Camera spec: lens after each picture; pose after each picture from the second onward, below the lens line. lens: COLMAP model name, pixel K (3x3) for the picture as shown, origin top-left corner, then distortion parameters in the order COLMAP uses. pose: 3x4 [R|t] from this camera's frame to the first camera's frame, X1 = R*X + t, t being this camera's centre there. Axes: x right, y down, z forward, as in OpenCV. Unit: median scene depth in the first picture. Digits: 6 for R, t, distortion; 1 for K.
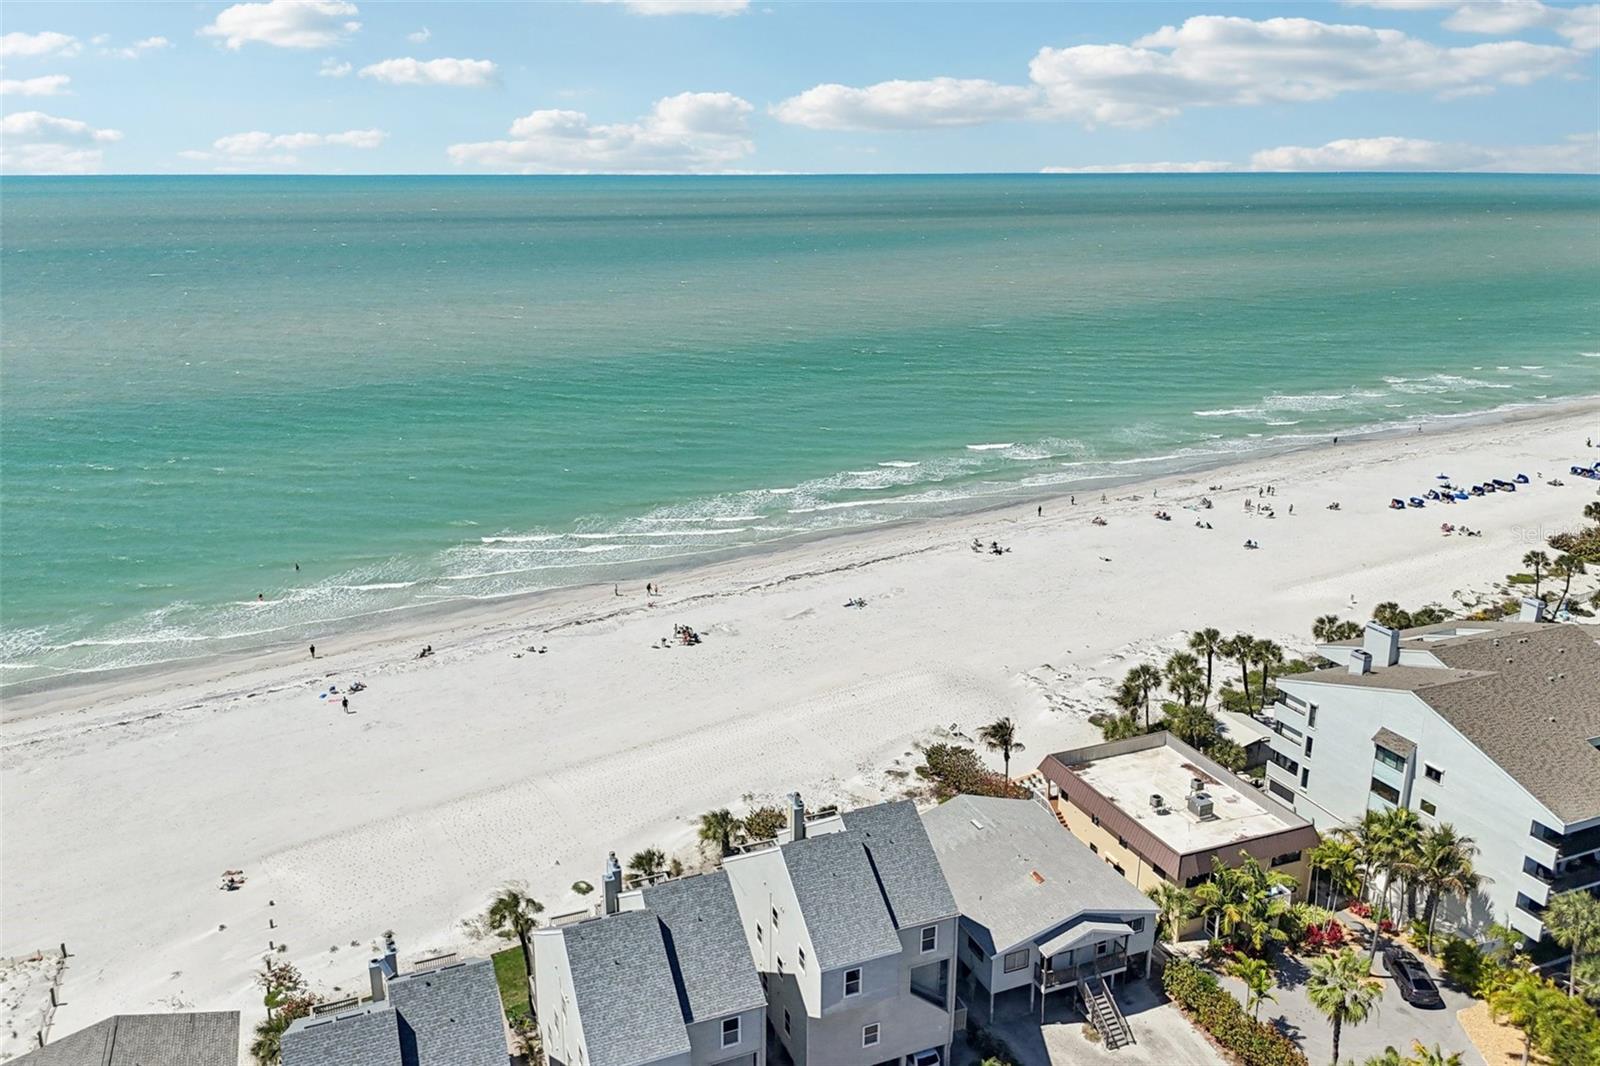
lens RADIAL K [[1199.1, 0, 788.4], [0, 1199.1, 513.8], [0, 0, 1]] dist [0.061022, -0.002929]
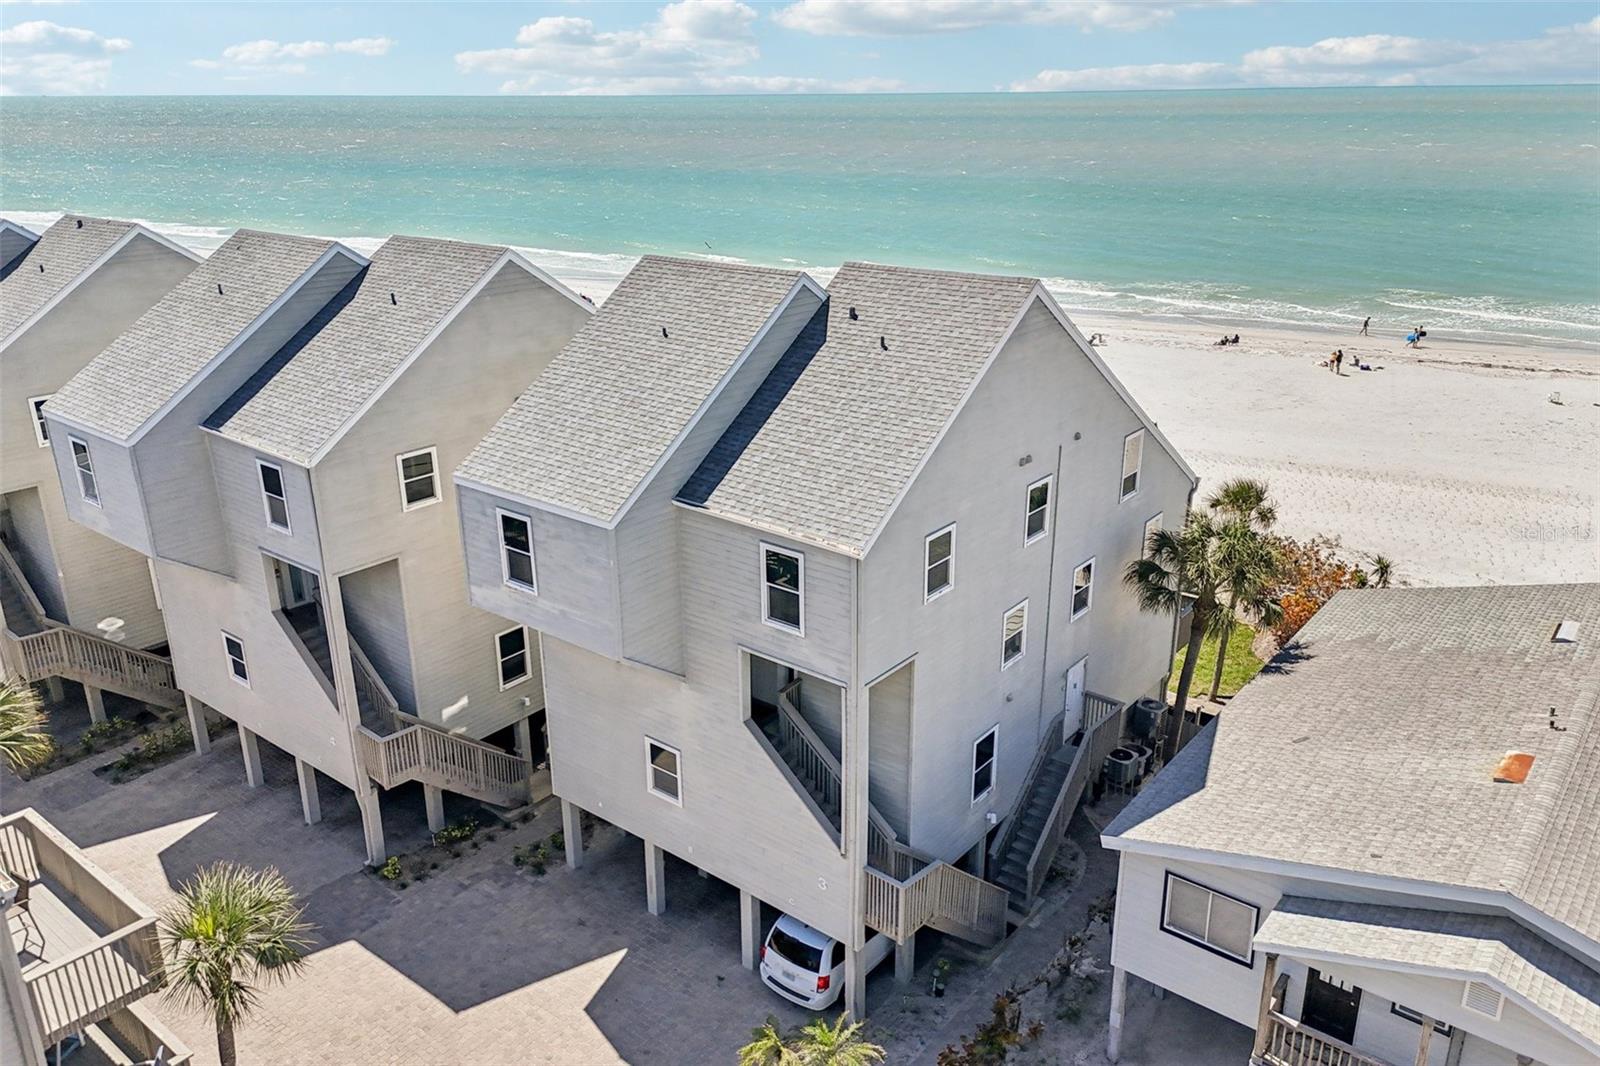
lens RADIAL K [[1216.1, 0, 794.7], [0, 1216.1, 530.2], [0, 0, 1]] dist [0.095898, -0.130169]
pose [[0.482000, 0.293815, -0.825439, 0.301196], [-0.229784, 0.951512, 0.204512, 0.204792], [0.845503, 0.091097, 0.526142, 0.633615]]
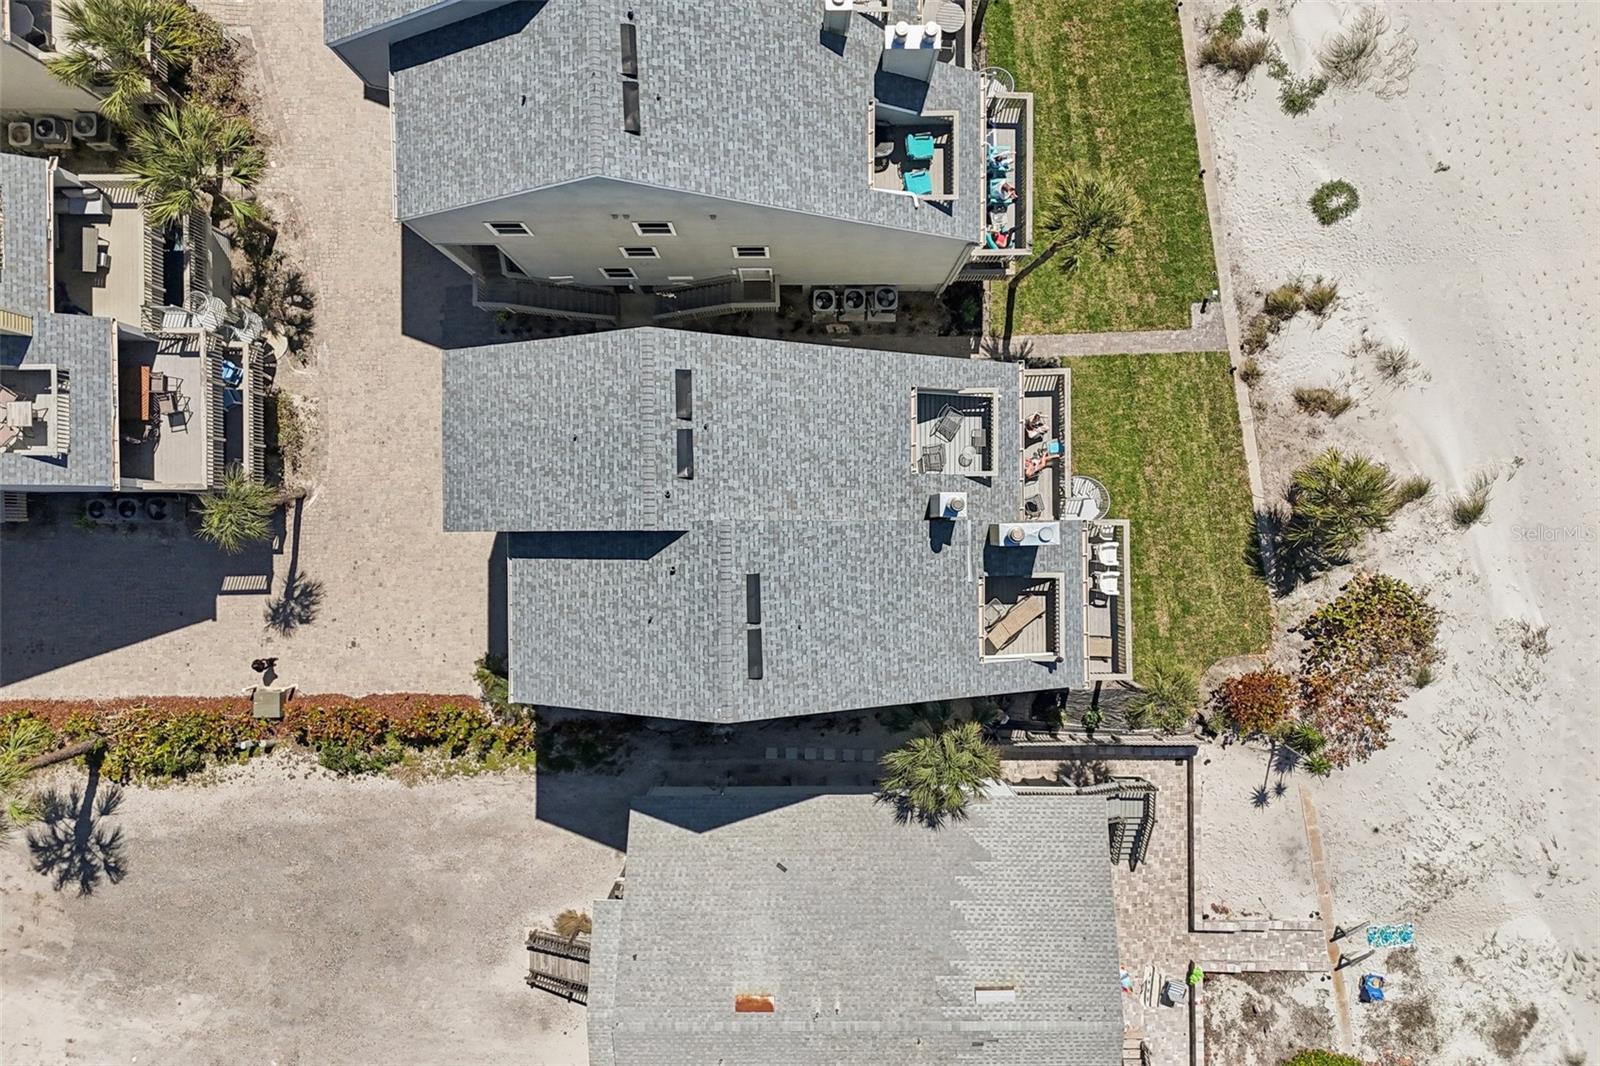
lens RADIAL K [[1202.8, 0, 790.5], [0, 1202.8, 531.8], [0, 0, 1]] dist [0.064490, -0.039878]
pose [[-0.366173, 0.930535, 0.004640, 0.028225], [-0.251059, -0.103593, 0.962413, -0.113754], [0.896039, 0.351245, 0.271552, 0.732191]]
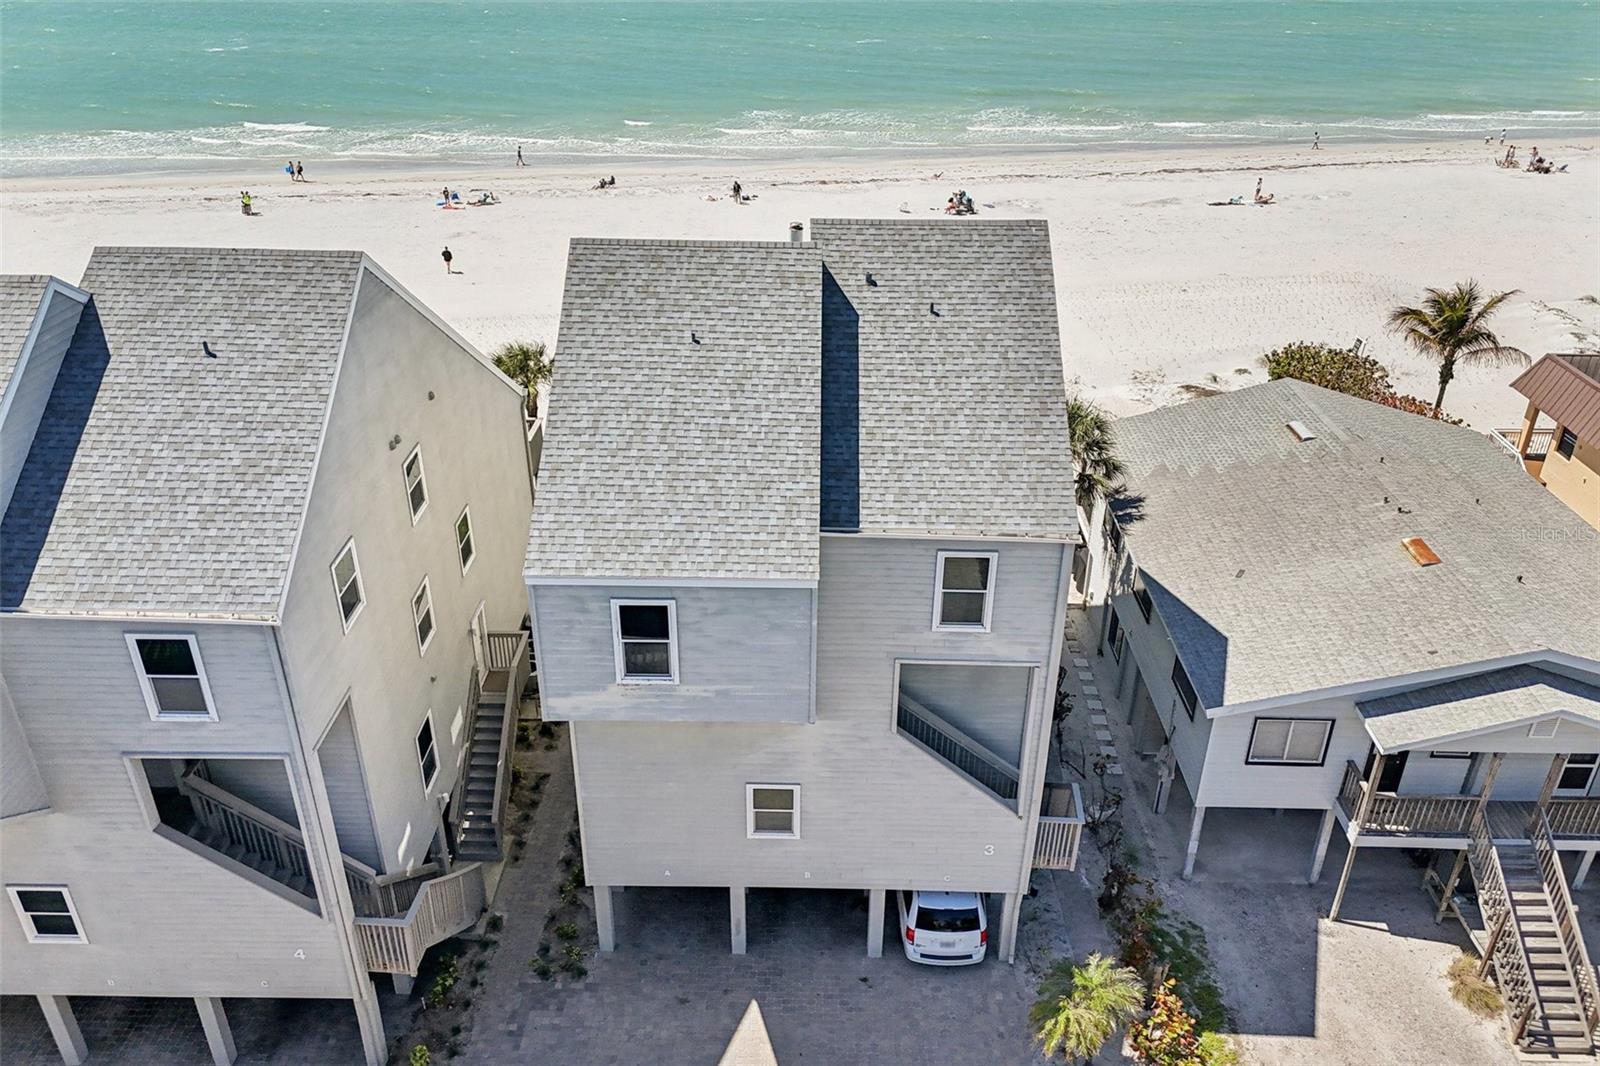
lens RADIAL K [[1202.8, 0, 790.5], [0, 1202.8, 531.8], [0, 0, 1]] dist [0.064490, -0.039878]
pose [[0.922207, 0.192267, -0.335512, 0.136337], [-0.114530, 0.964510, 0.237914, 0.204278], [0.369348, -0.180980, 0.911498, 0.534176]]
